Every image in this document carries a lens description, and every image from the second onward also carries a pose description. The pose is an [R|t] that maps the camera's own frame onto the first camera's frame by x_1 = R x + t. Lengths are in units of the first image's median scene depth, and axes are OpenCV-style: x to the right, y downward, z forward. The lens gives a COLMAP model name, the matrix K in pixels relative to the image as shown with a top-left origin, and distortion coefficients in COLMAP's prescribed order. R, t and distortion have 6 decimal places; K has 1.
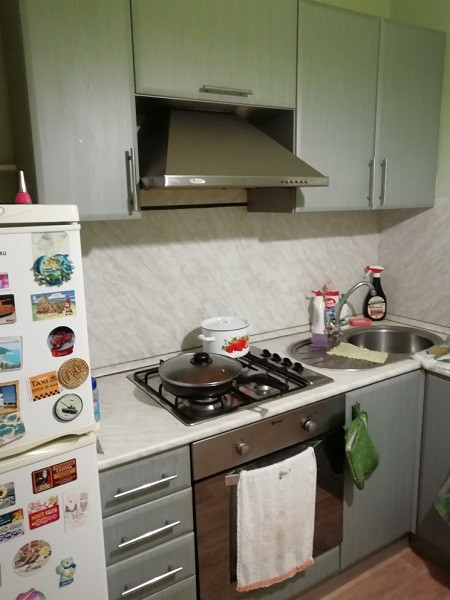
lens RADIAL K [[485.5, 0, 225.0], [0, 485.5, 300.0], [0, 0, 1]] dist [-0.009395, 0.057802]
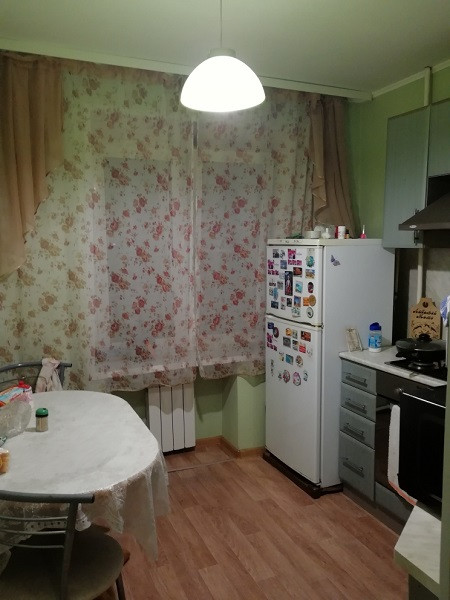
lens RADIAL K [[485.5, 0, 225.0], [0, 485.5, 300.0], [0, 0, 1]] dist [-0.009395, 0.057802]
pose [[-0.145202, 0.128060, -0.981079, 2.470540], [-0.189984, 0.969527, 0.154670, -0.182624], [0.970990, 0.208848, -0.116448, 0.858183]]
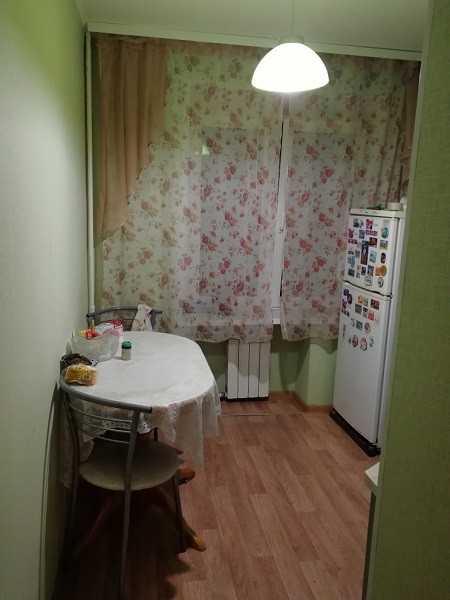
lens RADIAL K [[479.7, 0, 225.0], [0, 479.7, 300.0], [0, 0, 1]] dist [0.011512, -0.001116]
pose [[-0.371003, 0.177557, -0.911499, 2.649964], [-0.212838, 0.939163, 0.269577, -0.248631], [0.903912, 0.294016, -0.310642, 1.105813]]
